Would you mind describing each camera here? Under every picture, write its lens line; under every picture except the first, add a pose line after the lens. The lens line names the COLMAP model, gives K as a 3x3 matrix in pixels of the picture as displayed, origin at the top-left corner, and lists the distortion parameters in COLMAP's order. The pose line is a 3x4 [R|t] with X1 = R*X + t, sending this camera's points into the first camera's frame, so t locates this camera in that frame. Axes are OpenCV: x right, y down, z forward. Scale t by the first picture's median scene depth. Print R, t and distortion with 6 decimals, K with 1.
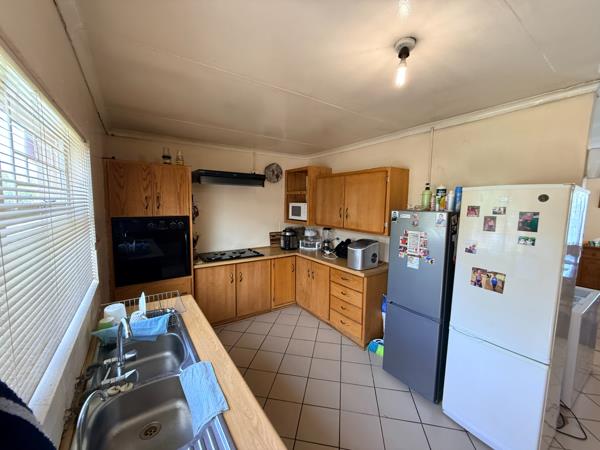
lens RADIAL K [[239.6, 0, 300.0], [0, 239.6, 225.0], [0, 0, 1]] dist [-0.000598, -0.000103]
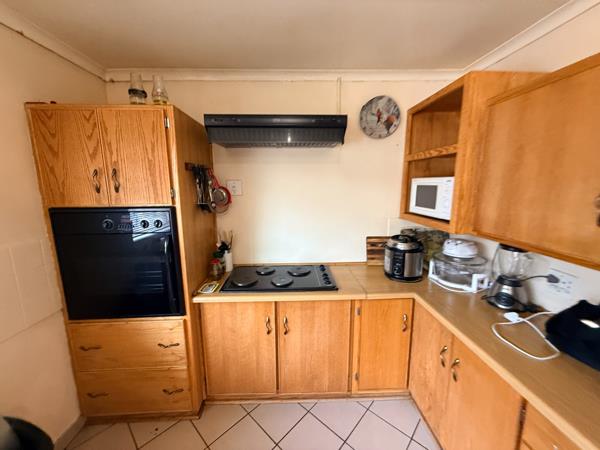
lens RADIAL K [[239.6, 0, 300.0], [0, 239.6, 225.0], [0, 0, 1]] dist [-0.000598, -0.000103]
pose [[0.841187, 0.072947, -0.535801, 0.031535], [-0.032758, 0.995914, 0.084159, -0.036521], [0.539750, -0.053242, 0.840140, 0.518595]]
